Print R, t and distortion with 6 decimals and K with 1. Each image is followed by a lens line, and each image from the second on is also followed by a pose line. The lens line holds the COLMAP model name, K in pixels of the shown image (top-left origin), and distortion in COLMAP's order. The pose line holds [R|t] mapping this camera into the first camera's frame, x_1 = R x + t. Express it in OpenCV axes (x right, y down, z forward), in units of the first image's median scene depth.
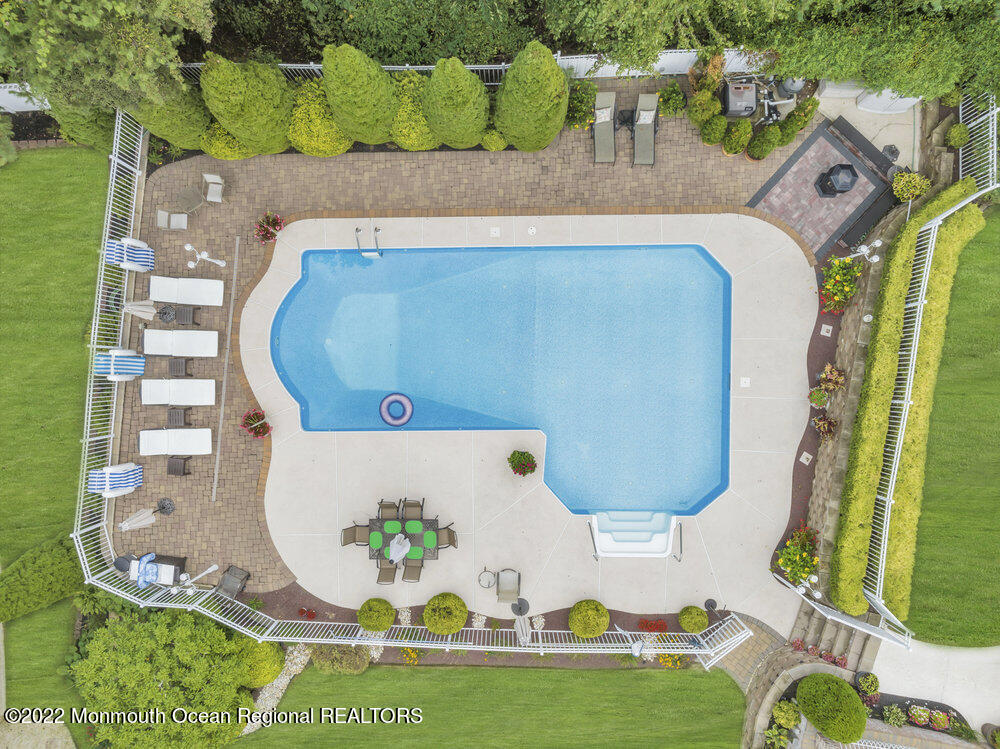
lens RADIAL K [[703.4, 0, 505.1], [0, 703.4, 375.9], [0, 0, 1]] dist [-0.046628, 0.007898]
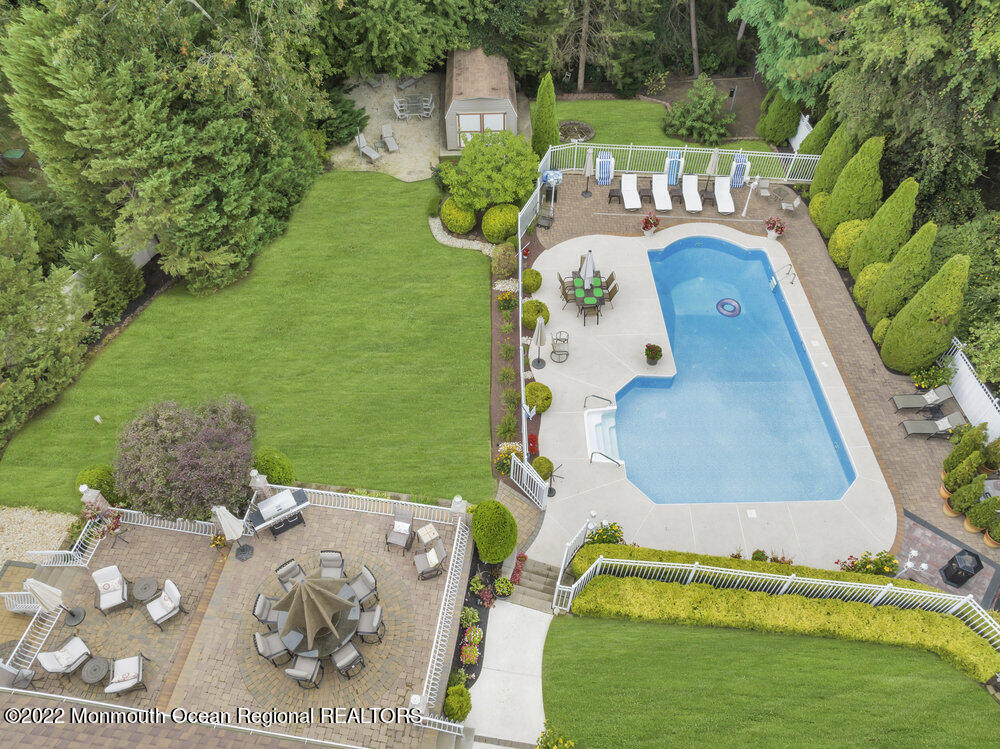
lens RADIAL K [[703.4, 0, 505.1], [0, 703.4, 375.9], [0, 0, 1]] dist [-0.046628, 0.007898]
pose [[0.027346, 0.783942, -0.620231, 0.856383], [-0.999623, 0.019978, -0.018822, 0.421468], [-0.002364, 0.620512, 0.784193, -0.014233]]
